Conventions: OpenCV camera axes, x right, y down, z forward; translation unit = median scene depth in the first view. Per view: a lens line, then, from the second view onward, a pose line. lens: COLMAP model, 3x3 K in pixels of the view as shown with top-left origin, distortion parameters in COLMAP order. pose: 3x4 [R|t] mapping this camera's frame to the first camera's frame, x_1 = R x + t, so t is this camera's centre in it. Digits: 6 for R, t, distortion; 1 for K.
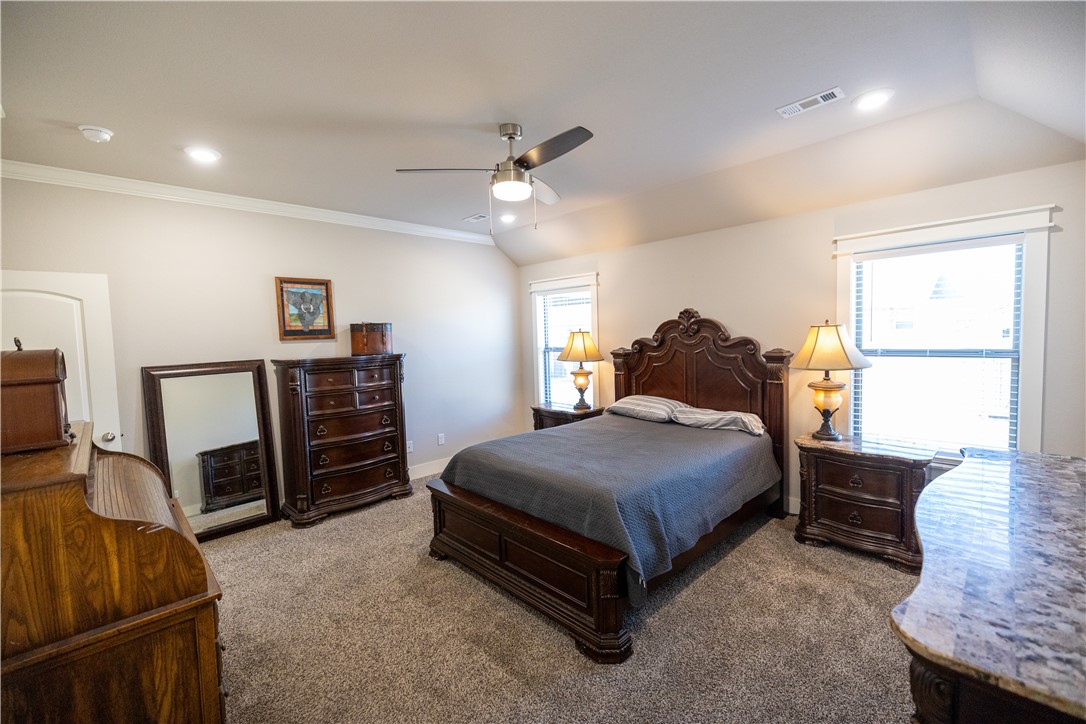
lens RADIAL K [[453.2, 0, 543.0], [0, 453.2, 362.0], [0, 0, 1]] dist [0.000177, -0.000012]
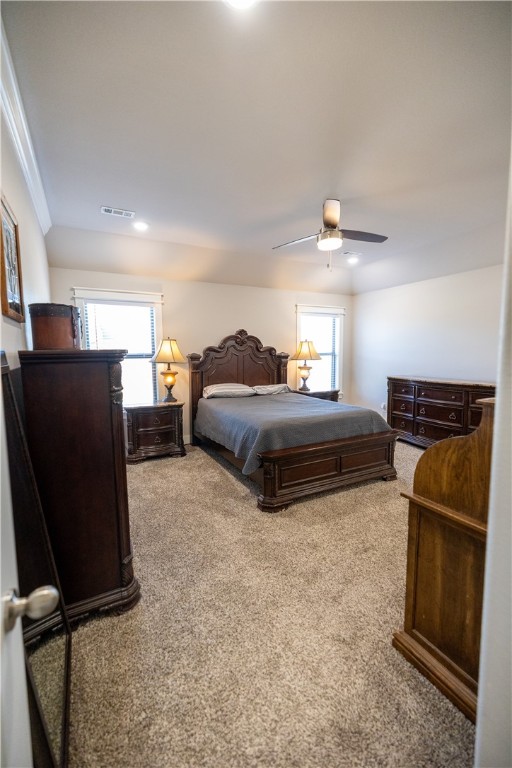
lens RADIAL K [[320.5, 0, 256.0], [0, 320.5, 384.0], [0, 0, 1]] dist [0.000177, -0.000012]
pose [[0.284378, -0.070388, 0.956125, -0.939021], [0.063349, 0.996501, 0.054518, 0.028045], [-0.956617, 0.045066, 0.287843, 0.696869]]
